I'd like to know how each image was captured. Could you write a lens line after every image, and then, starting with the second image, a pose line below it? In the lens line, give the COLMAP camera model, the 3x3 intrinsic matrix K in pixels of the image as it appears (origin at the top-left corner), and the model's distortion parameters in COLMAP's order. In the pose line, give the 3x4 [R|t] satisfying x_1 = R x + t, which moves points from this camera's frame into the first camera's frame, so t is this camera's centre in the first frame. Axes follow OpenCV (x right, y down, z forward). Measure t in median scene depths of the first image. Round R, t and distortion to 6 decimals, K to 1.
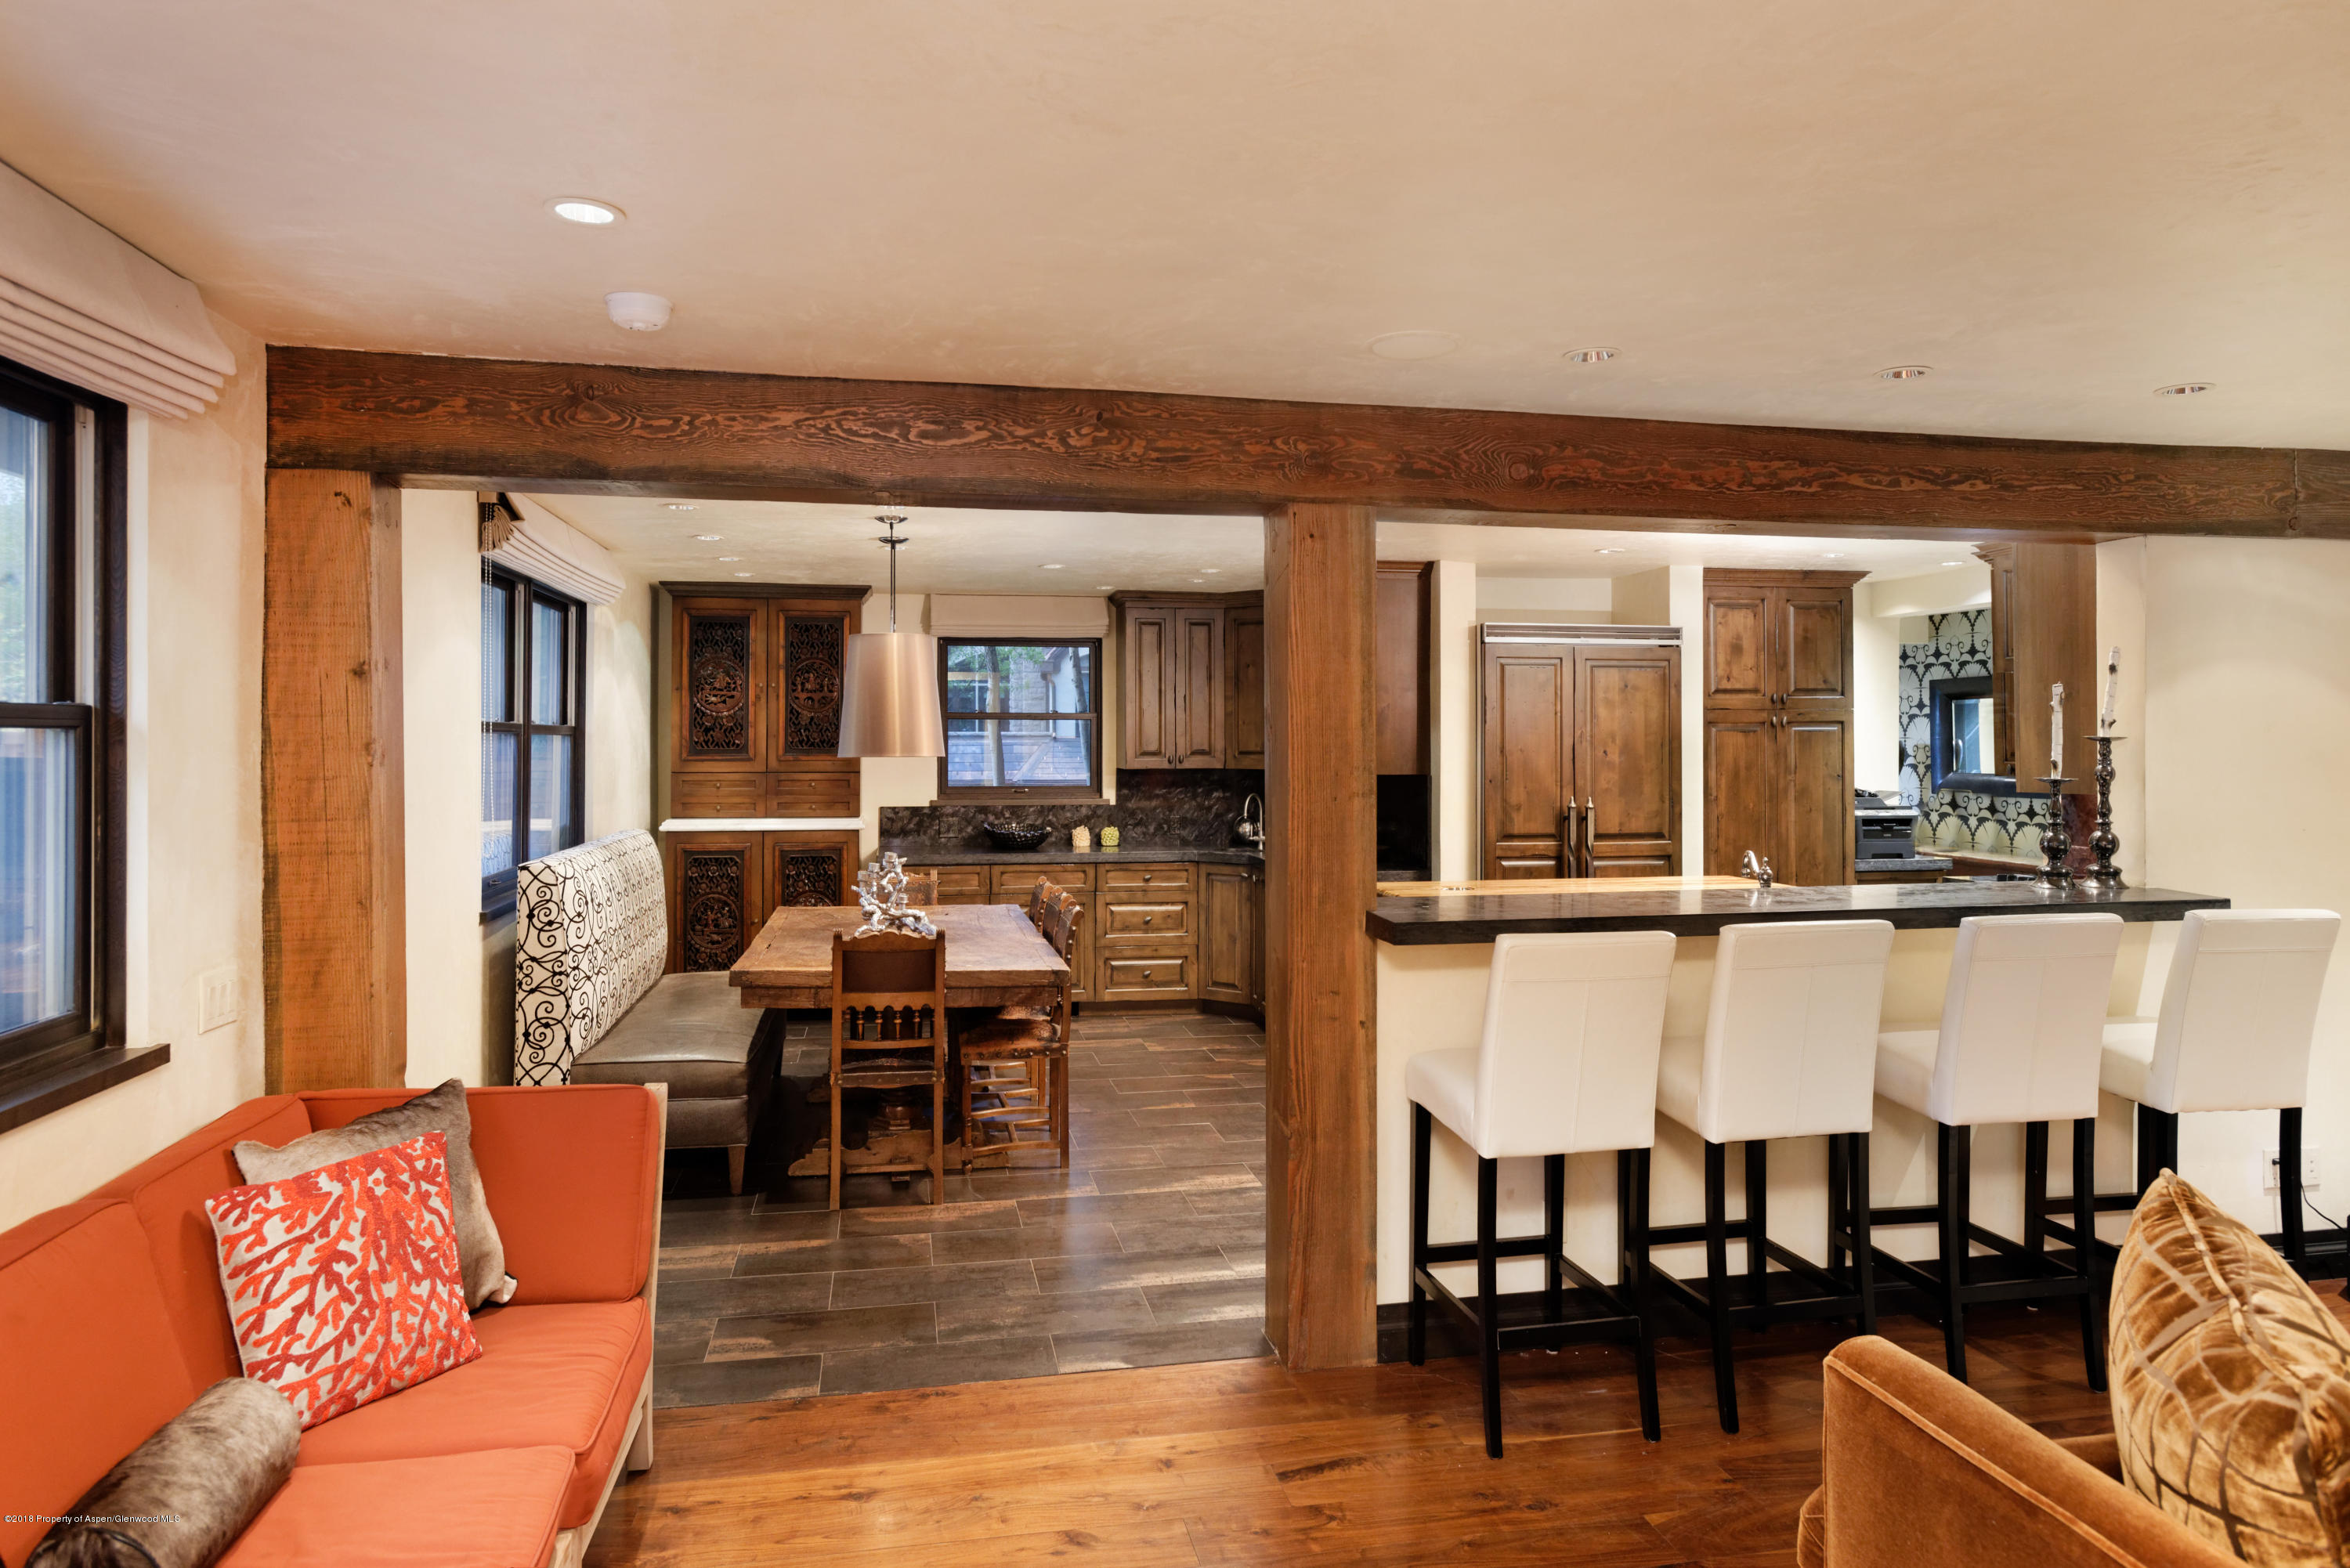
lens RADIAL K [[1508.7, 0, 1171.5], [0, 1508.7, 741.8], [0, 0, 1]] dist [-0.001693, -0.000296]
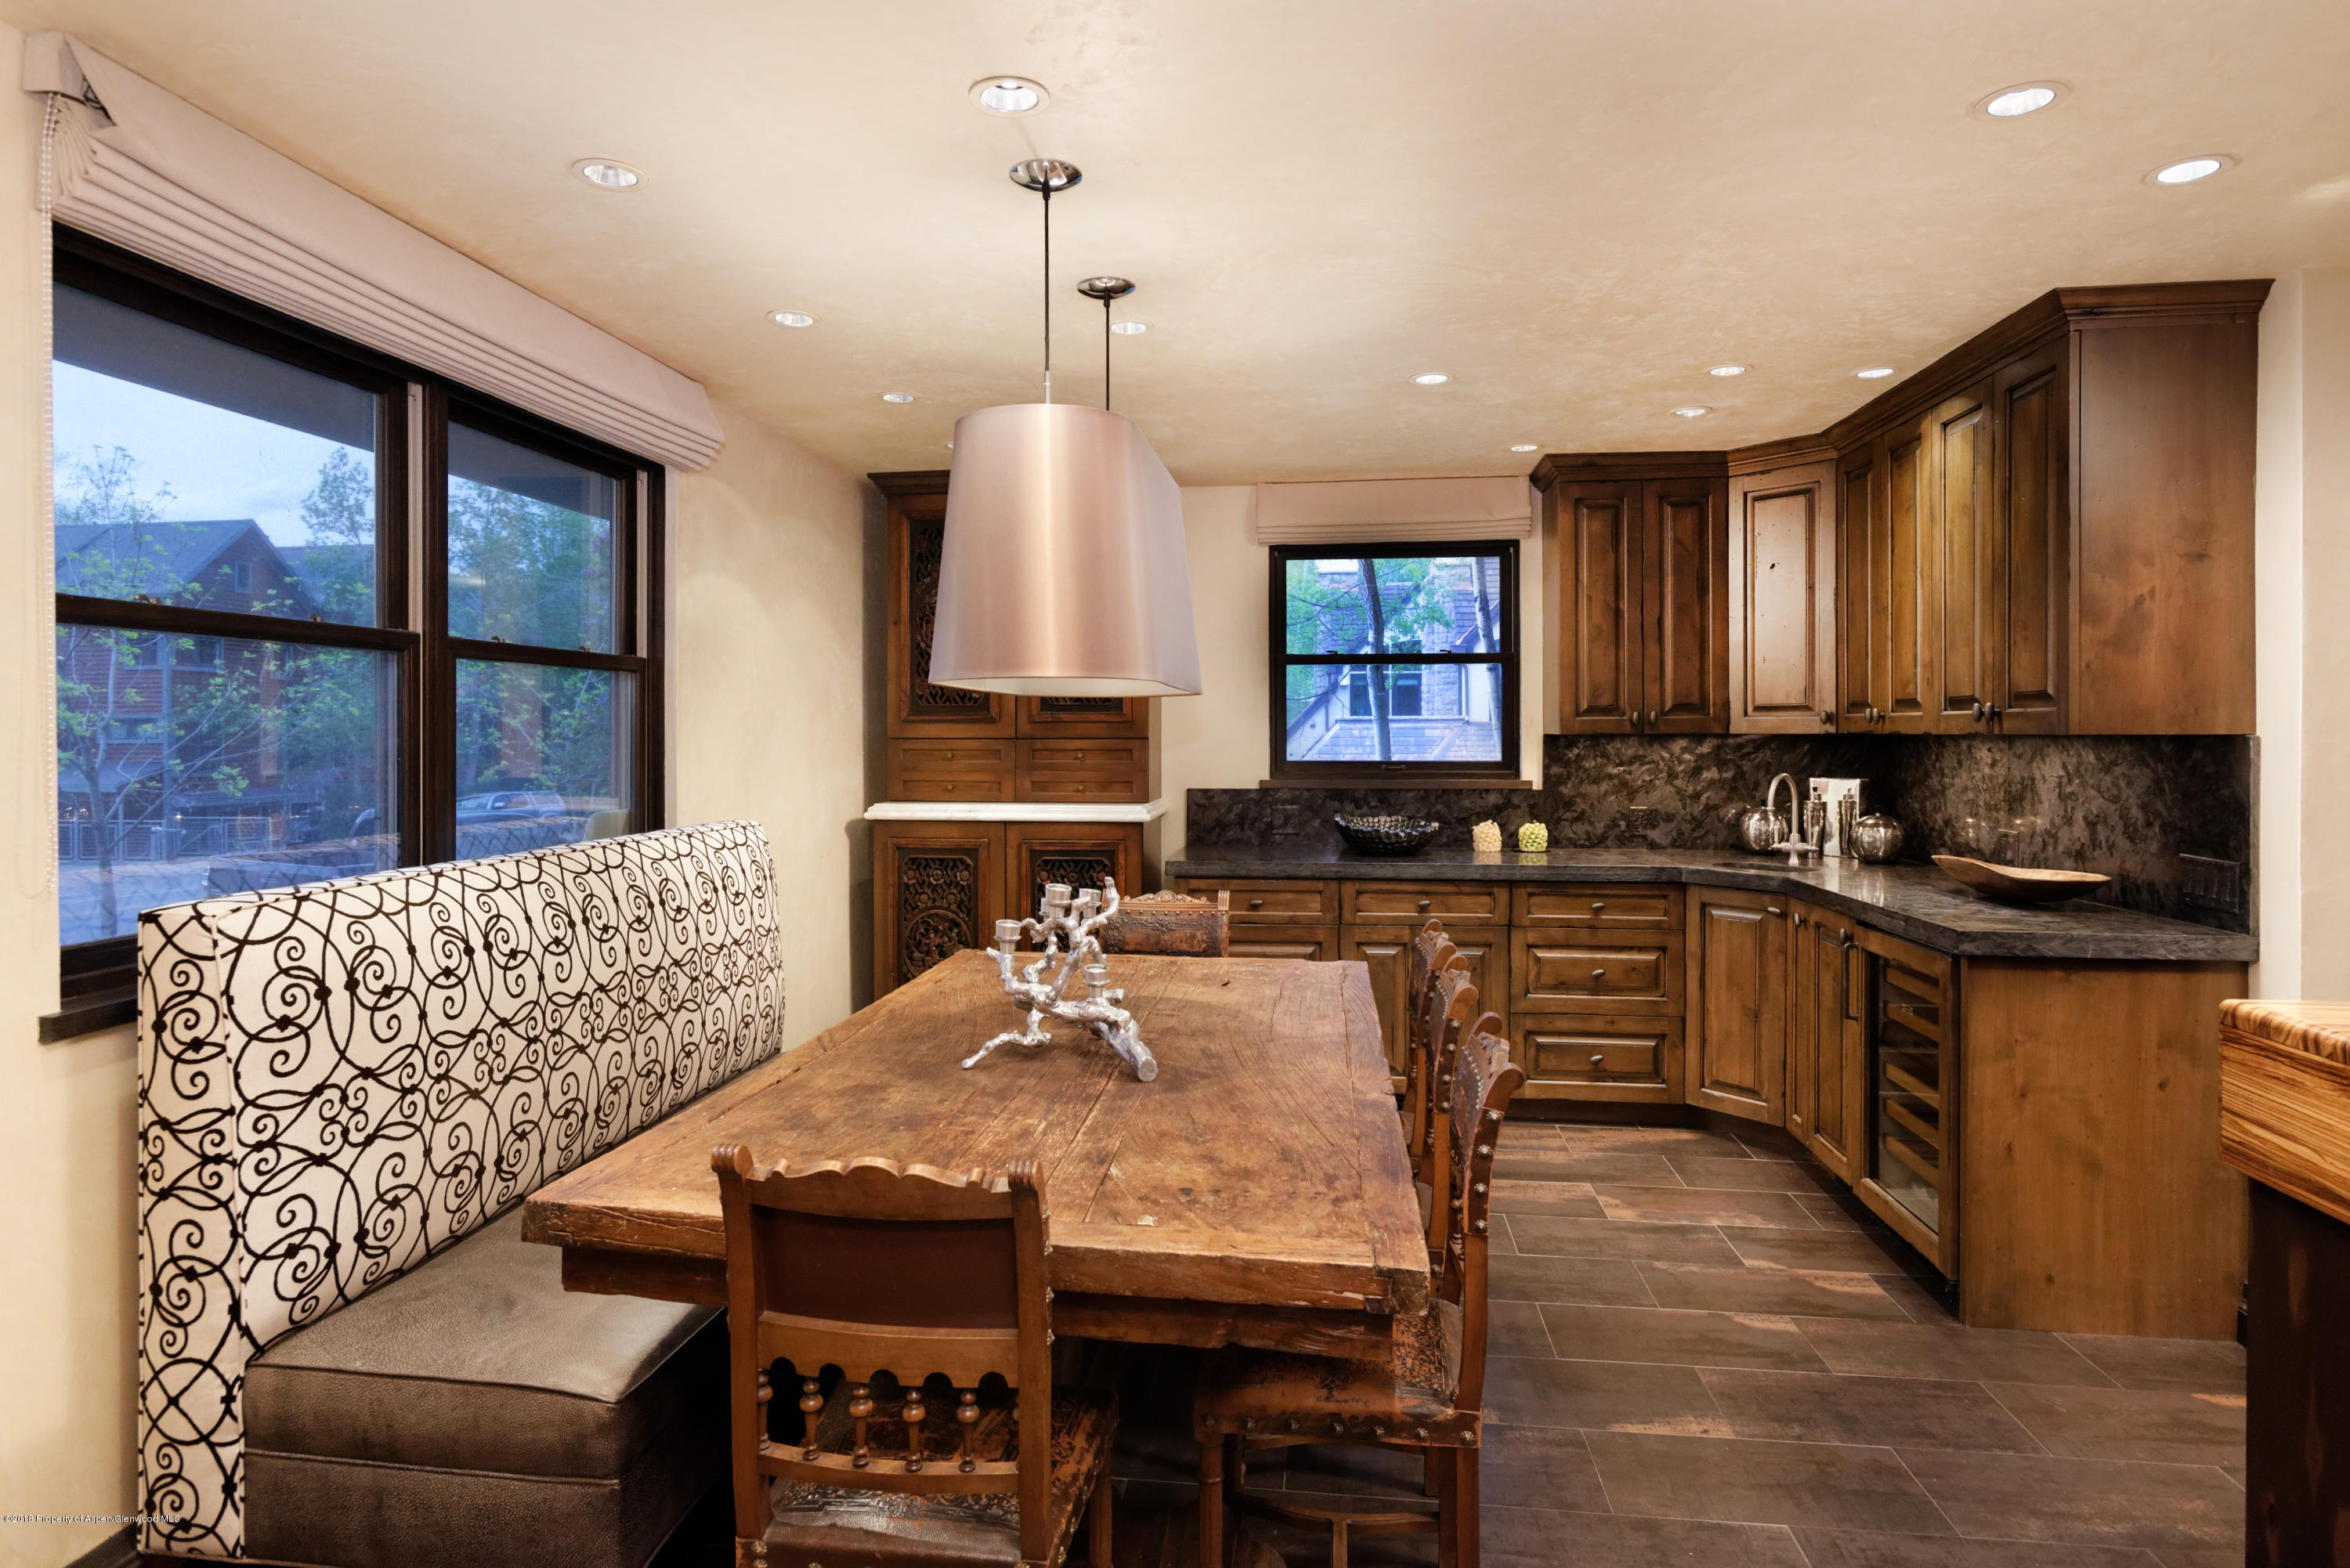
lens RADIAL K [[1348.0, 0, 1014.3], [0, 1348.0, 739.4], [0, 0, 1]] dist [-0.017515, 0.000219]
pose [[0.919885, -0.002308, -0.392182, -0.020525], [0.005316, 0.999964, 0.006584, 0.016223], [0.392153, -0.008141, 0.919864, 0.405797]]
